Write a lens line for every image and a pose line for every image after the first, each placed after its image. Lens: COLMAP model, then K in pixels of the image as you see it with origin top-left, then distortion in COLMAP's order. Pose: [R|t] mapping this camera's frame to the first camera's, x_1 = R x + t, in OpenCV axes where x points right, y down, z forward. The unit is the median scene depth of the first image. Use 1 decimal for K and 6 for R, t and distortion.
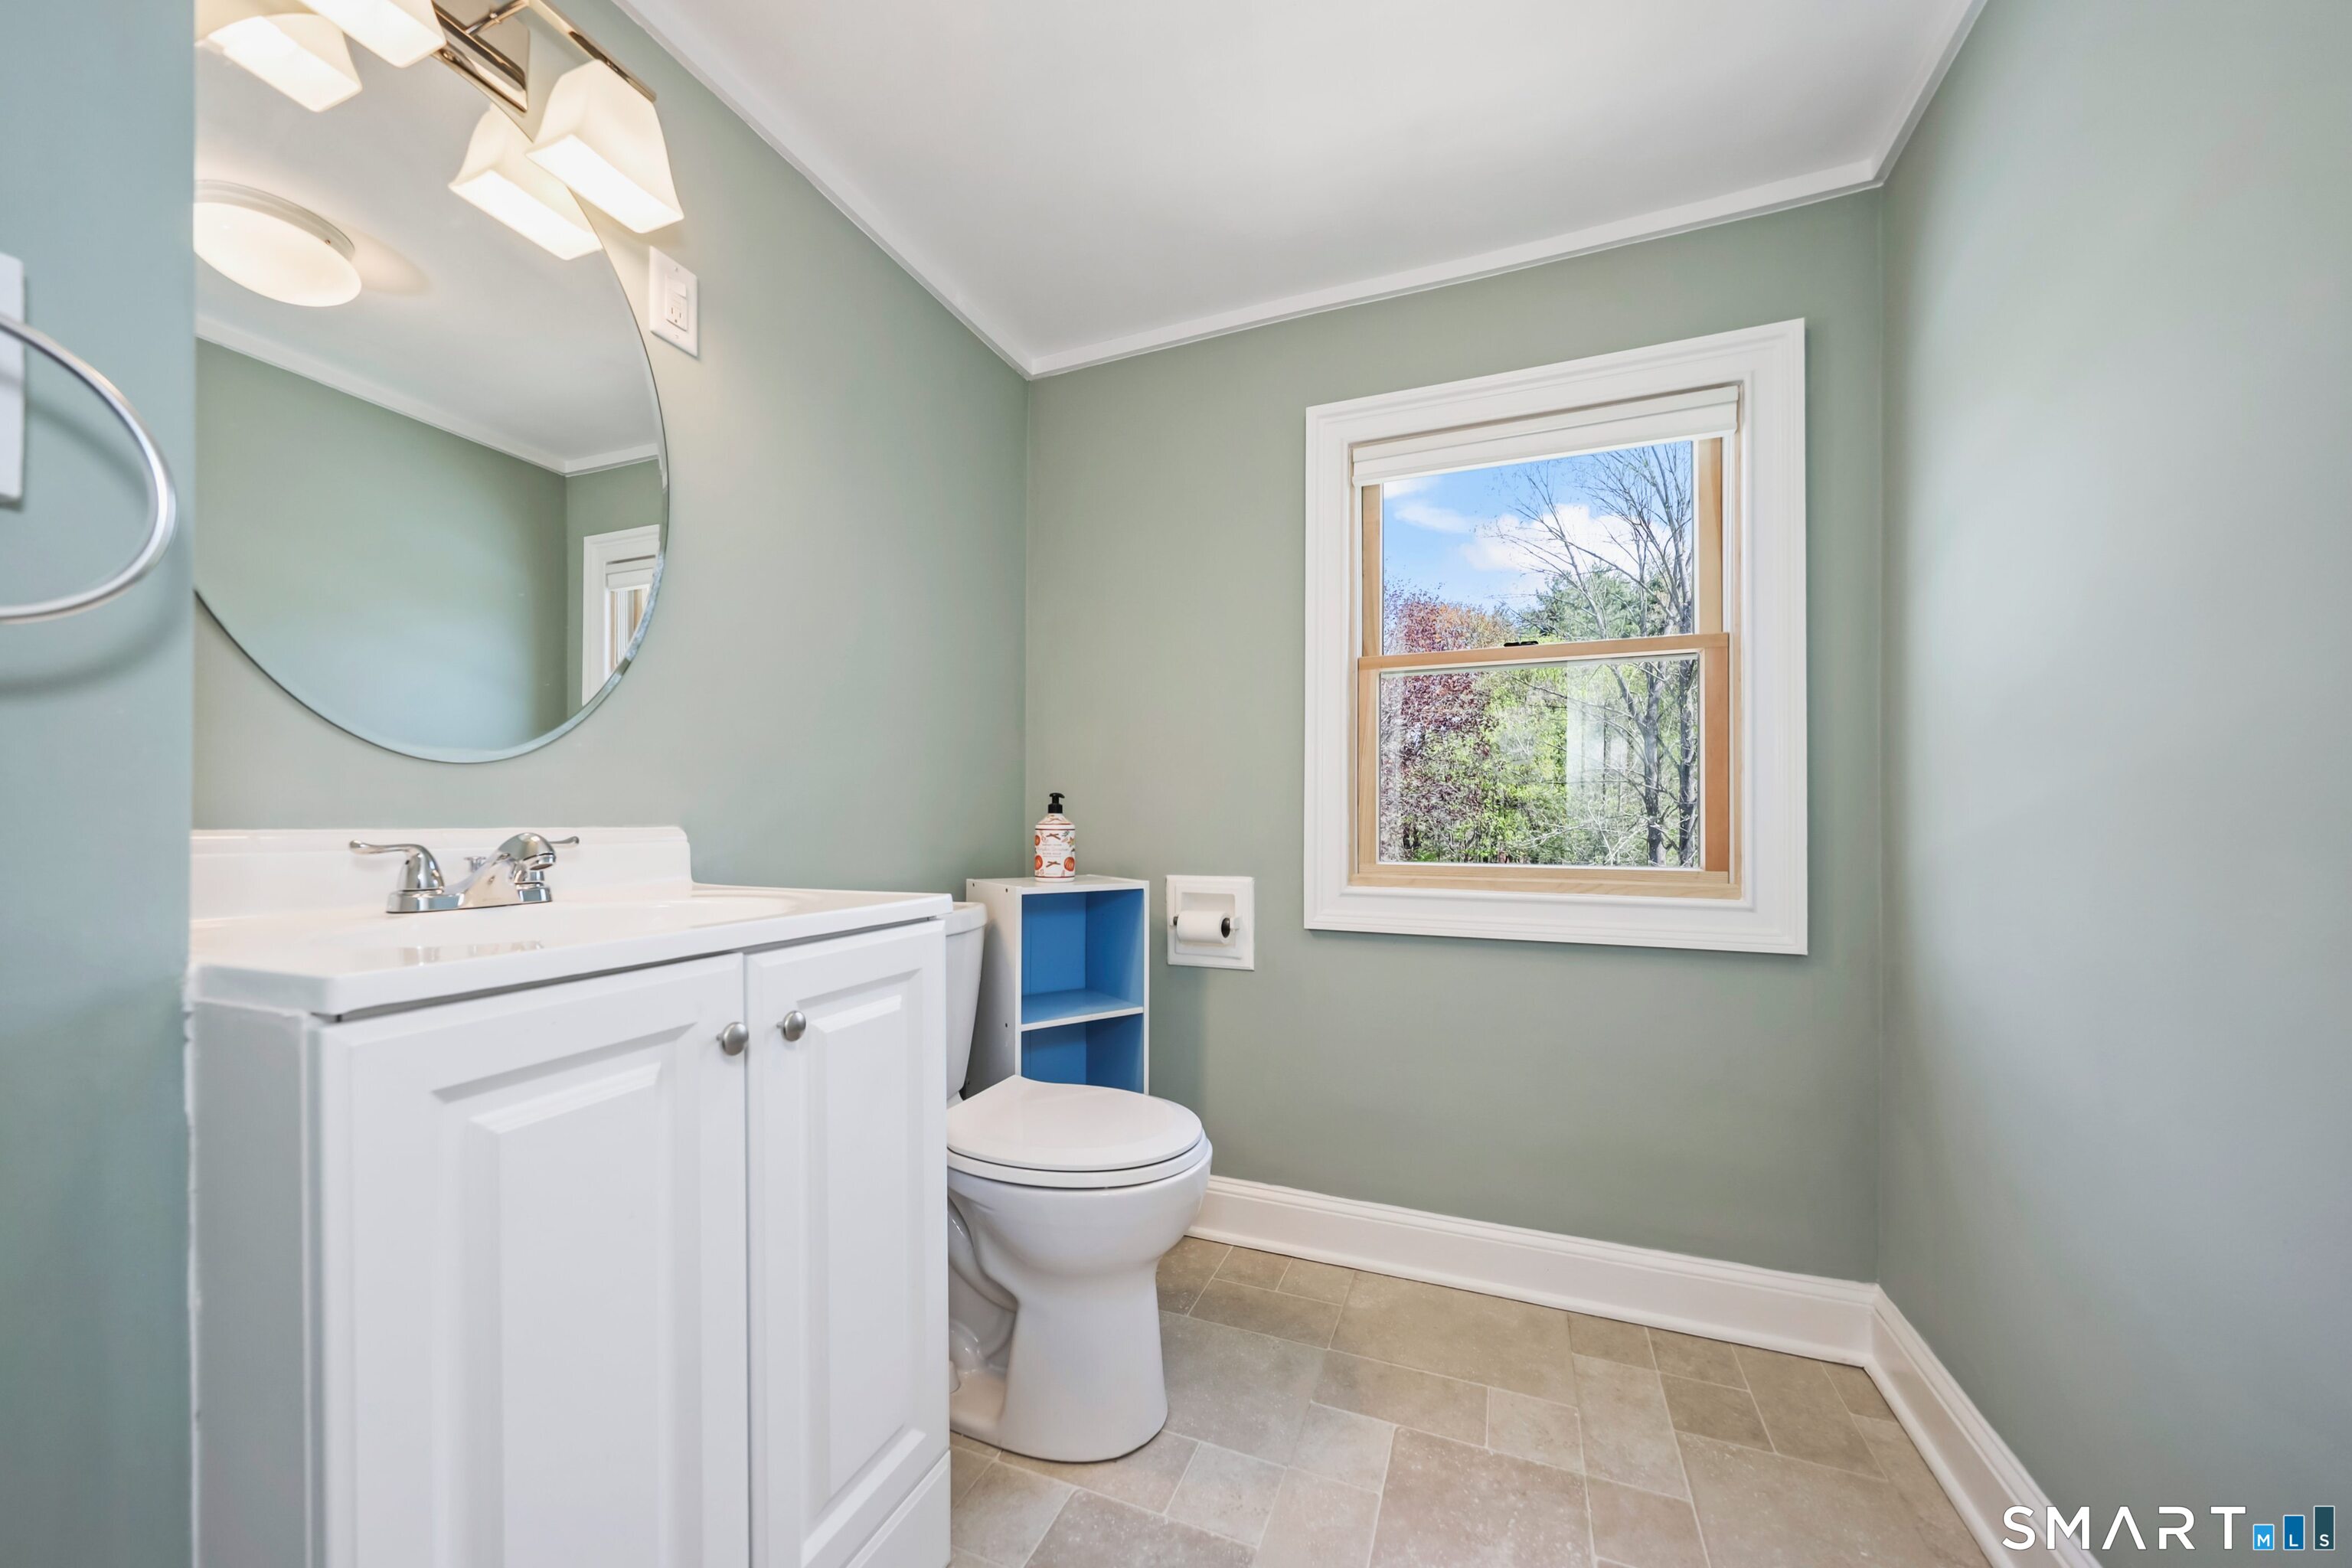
lens RADIAL K [[833.7, 0, 1176.0], [0, 833.7, 784.0], [0, 0, 1]] dist [0.001282, 0.000096]
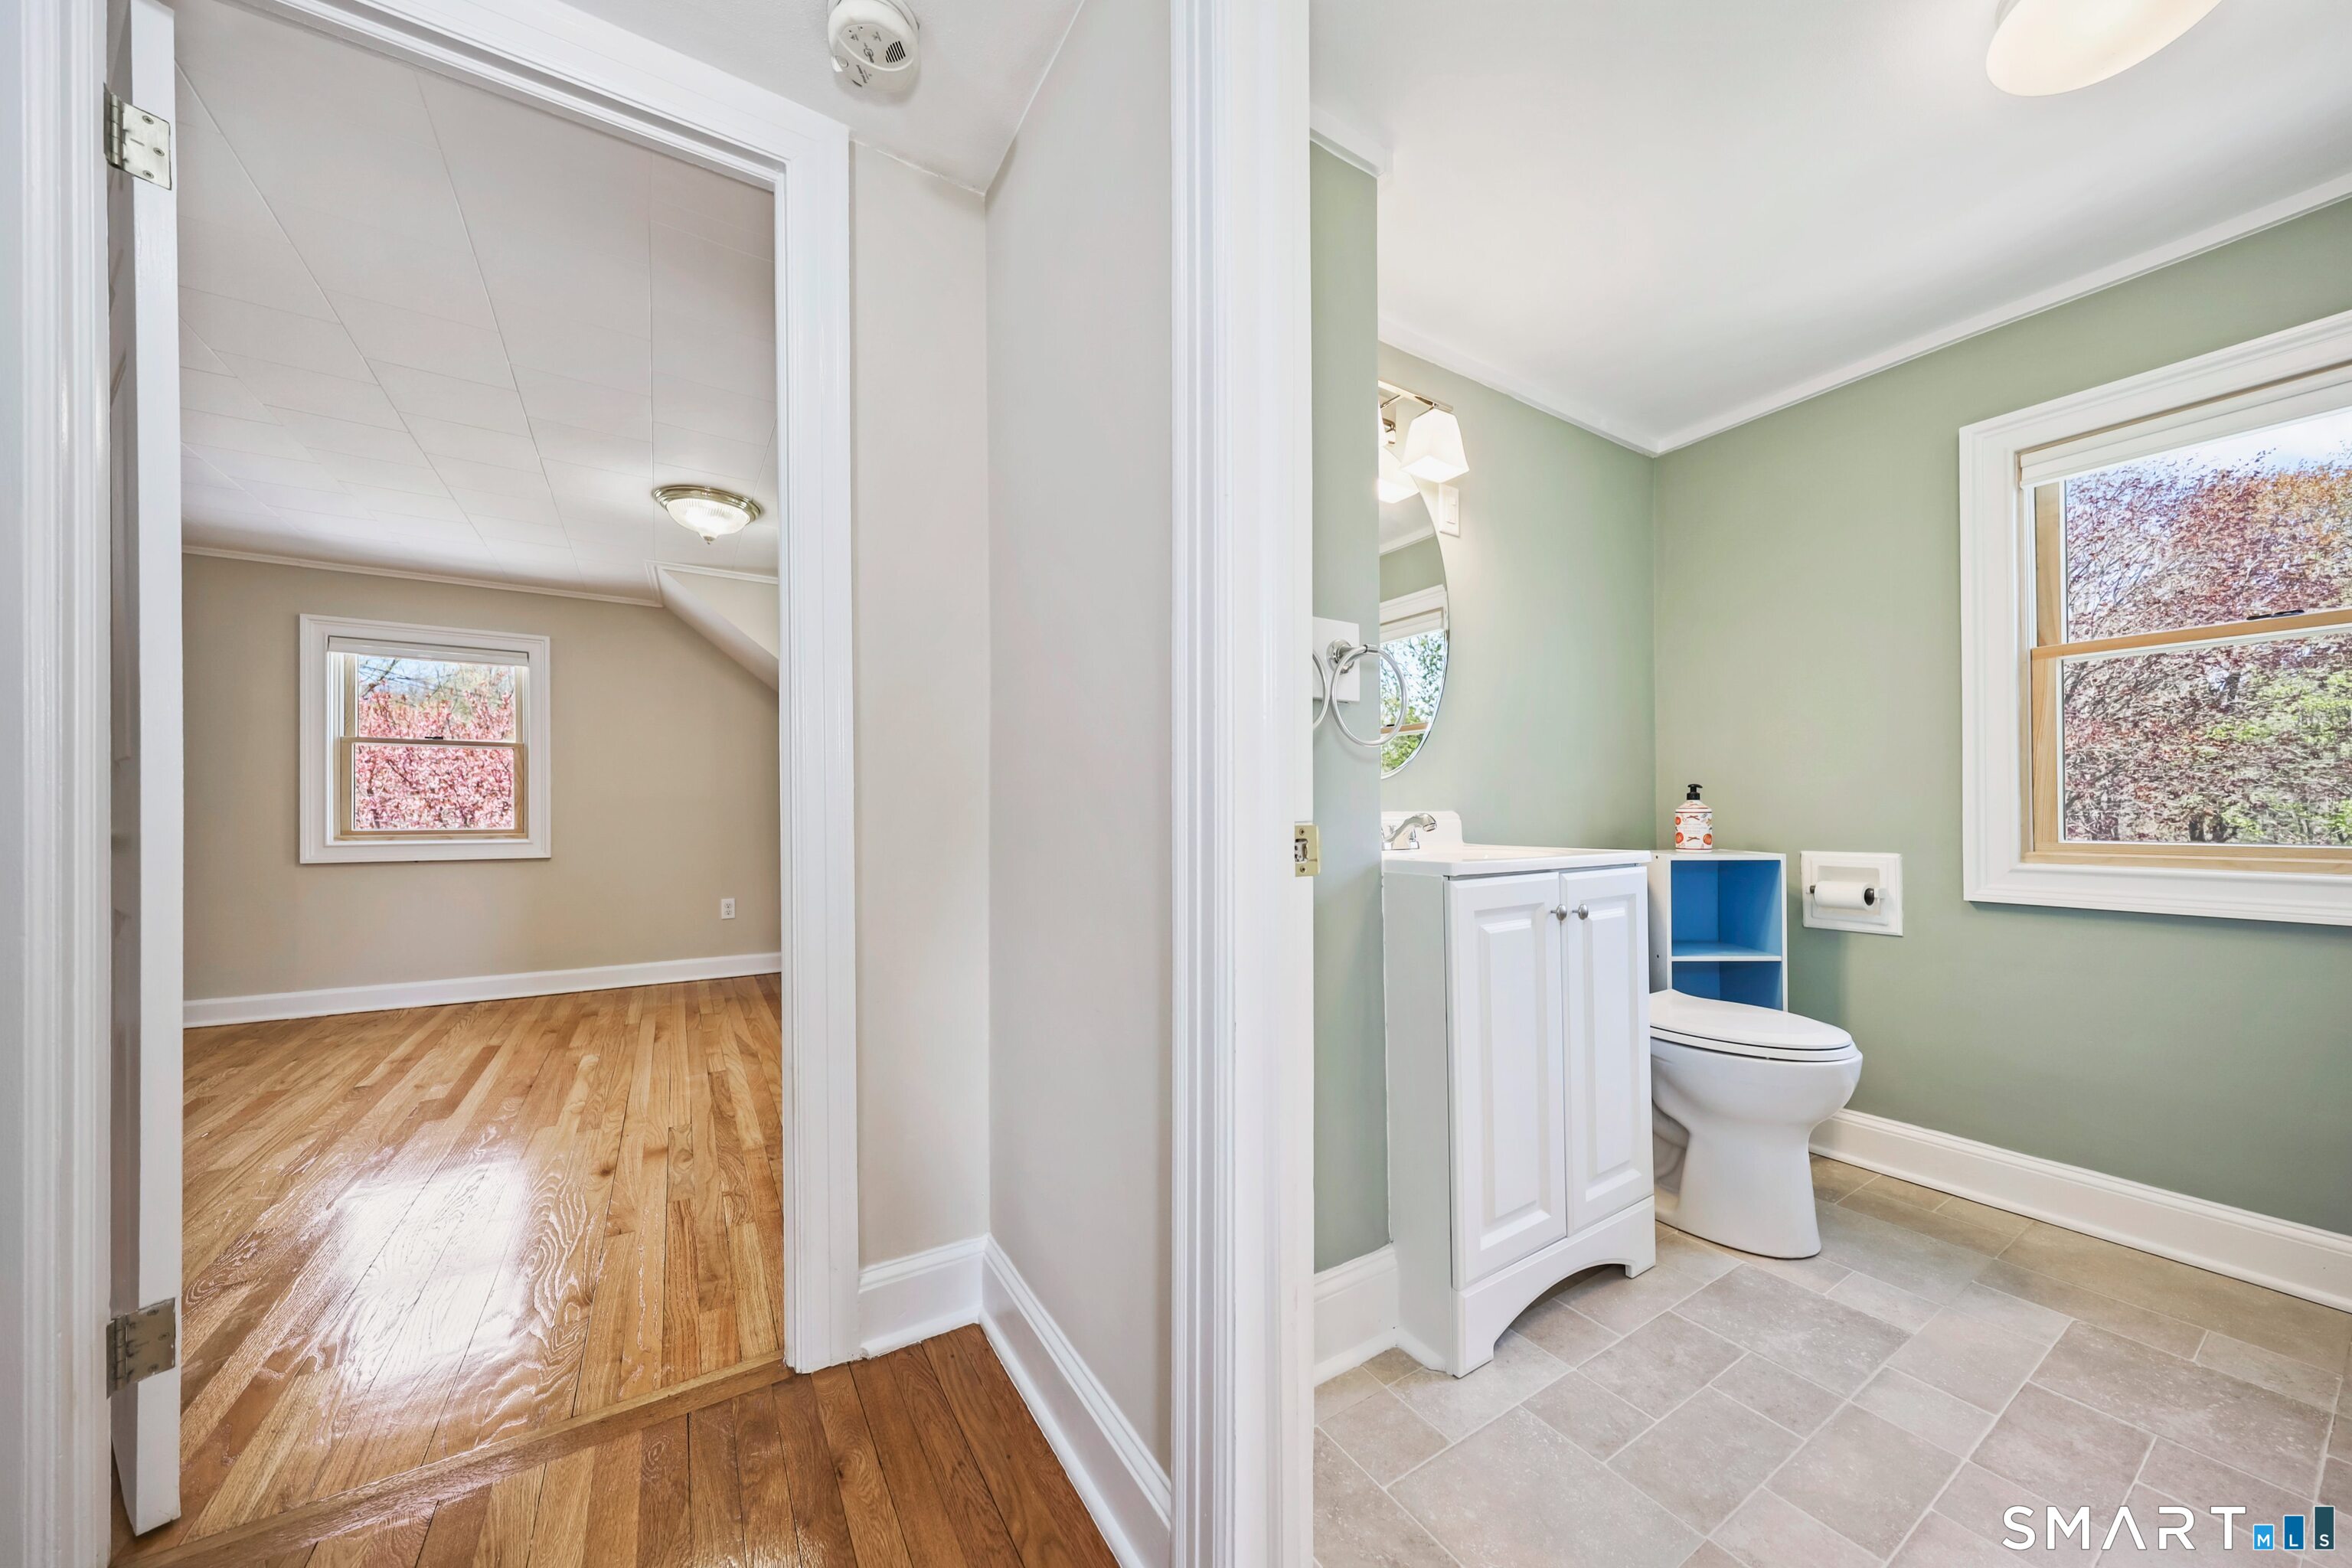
lens RADIAL K [[798.3, 0, 1170.9], [0, 798.3, 802.3], [0, 0, 1]] dist [-0.000542, 0.000171]
pose [[0.800319, -0.015356, -0.599378, -0.054302], [0.035345, 0.999142, 0.021596, -0.017222], [0.598532, -0.038468, 0.800175, -0.497640]]
